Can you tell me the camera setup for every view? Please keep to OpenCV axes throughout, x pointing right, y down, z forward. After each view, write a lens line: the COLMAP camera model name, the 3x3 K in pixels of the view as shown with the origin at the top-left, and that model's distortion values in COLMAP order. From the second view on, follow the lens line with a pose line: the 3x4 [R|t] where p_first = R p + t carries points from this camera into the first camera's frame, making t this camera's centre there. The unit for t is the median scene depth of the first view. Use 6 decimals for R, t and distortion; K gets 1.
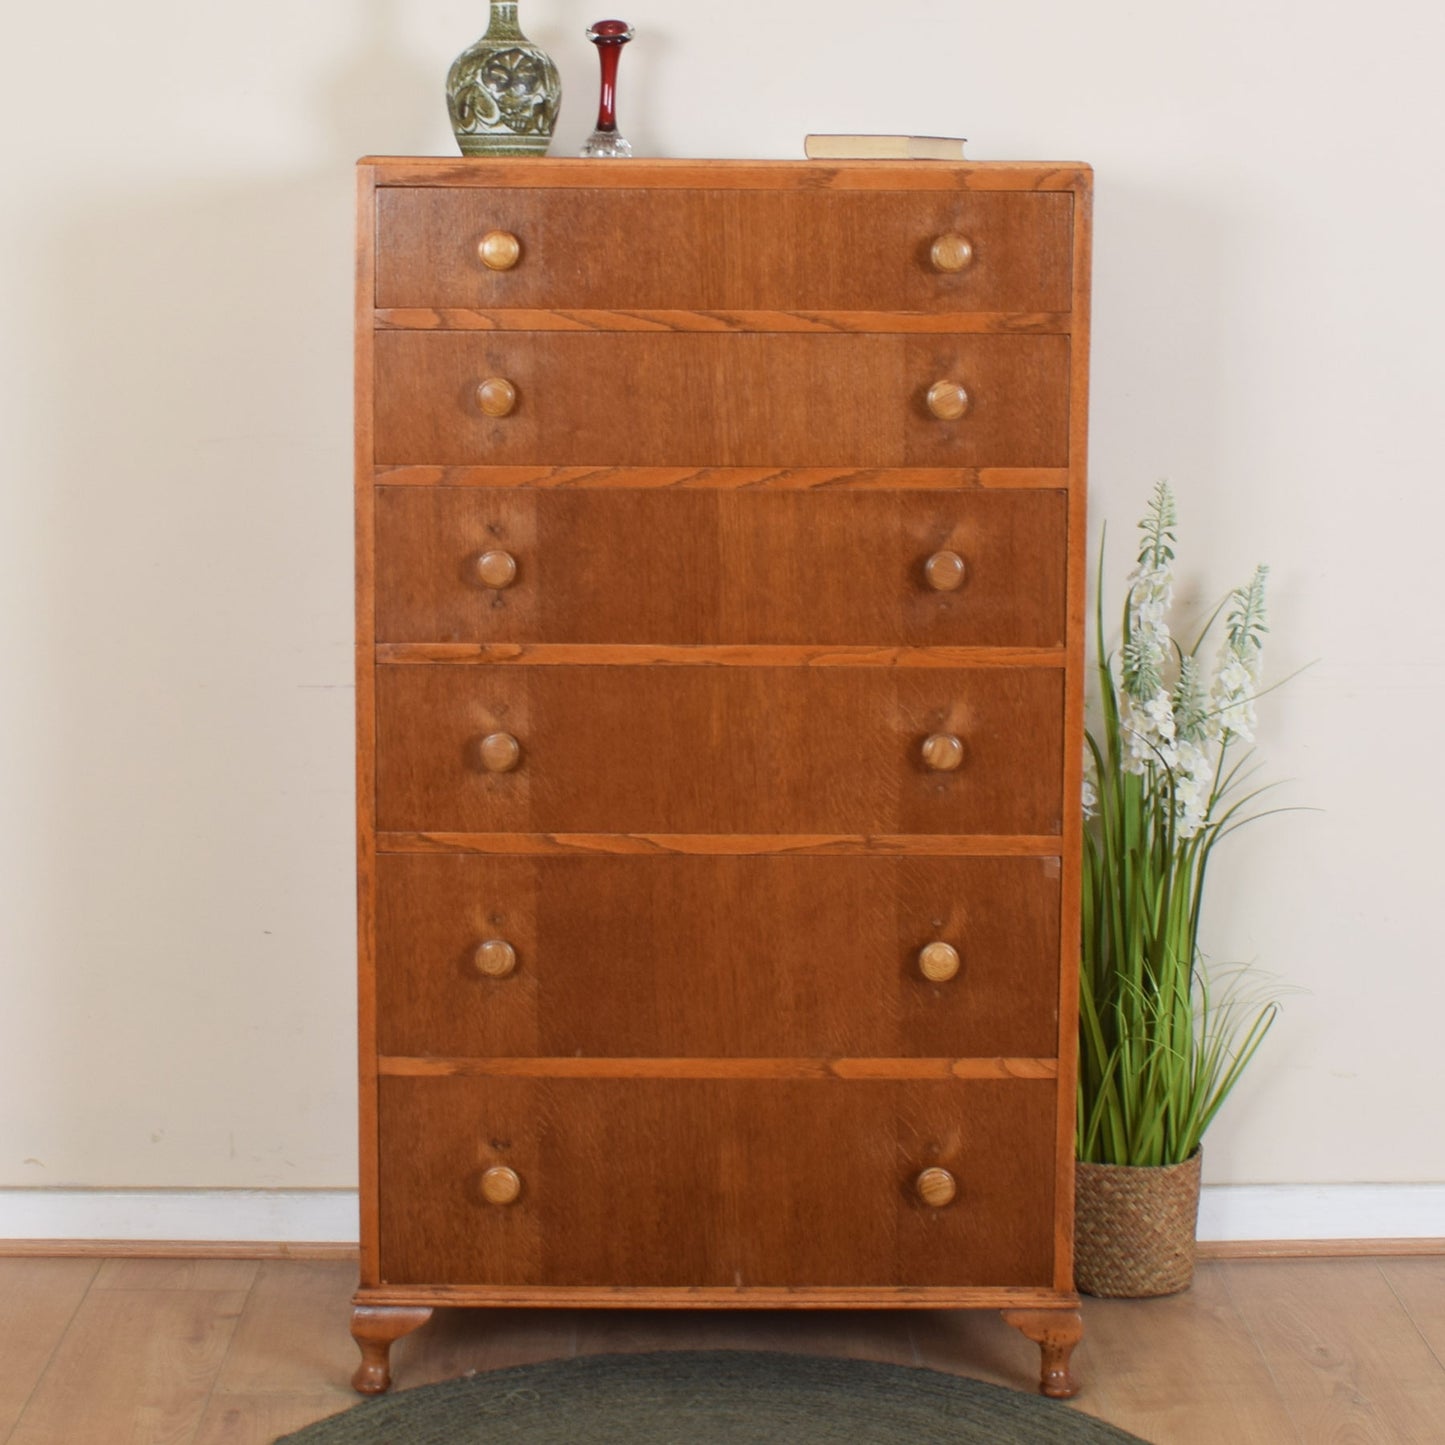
lens RADIAL K [[3570.9, 0, 722.5], [0, 3570.9, 722.5], [0, 0, 1]] dist [-0.081894, -0.423735]
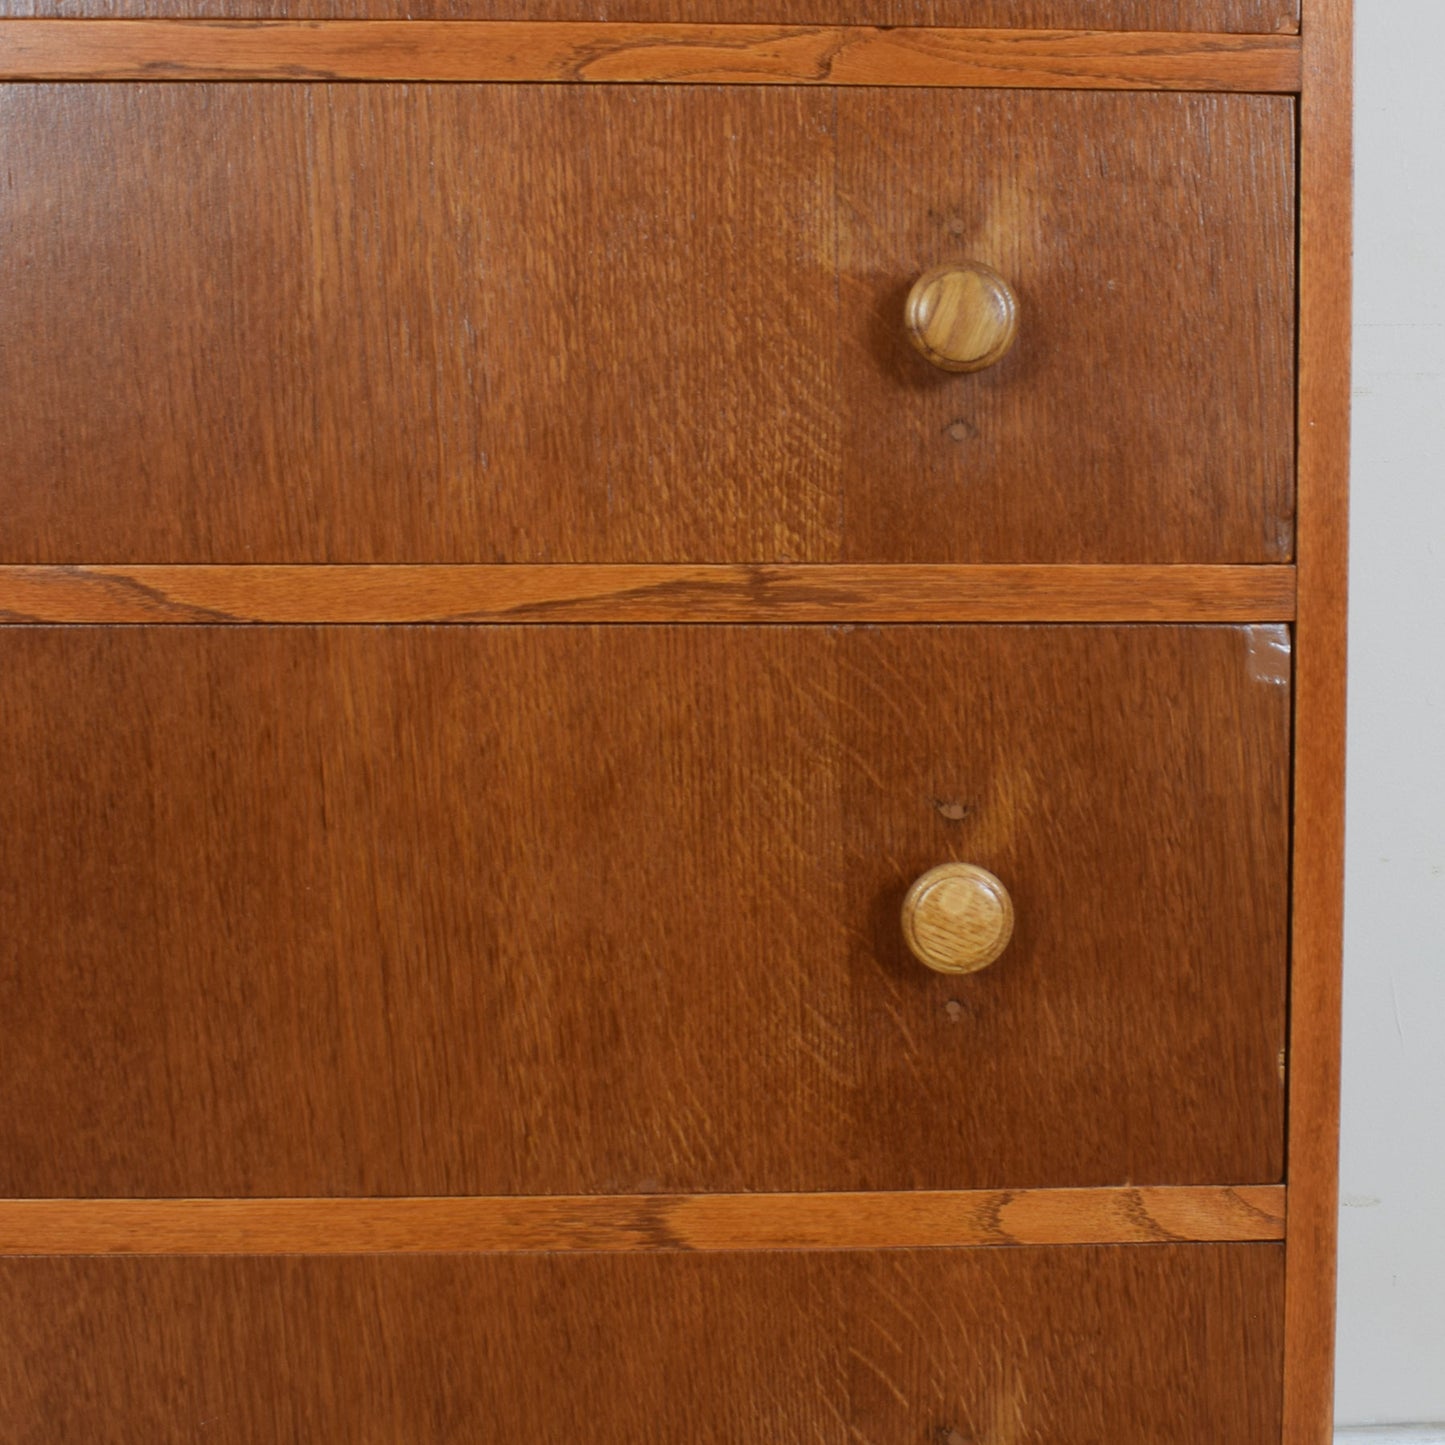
lens RADIAL K [[2910.0, 0, 984.9], [0, 2910.0, 719.2], [0, 0, 1]] dist [-0.074716, -0.116661]
pose [[0.997734, -0.007680, 0.066848, 0.043943], [0.011486, 0.998323, -0.056743, 0.063576], [-0.066300, 0.057382, 0.996148, 0.708503]]
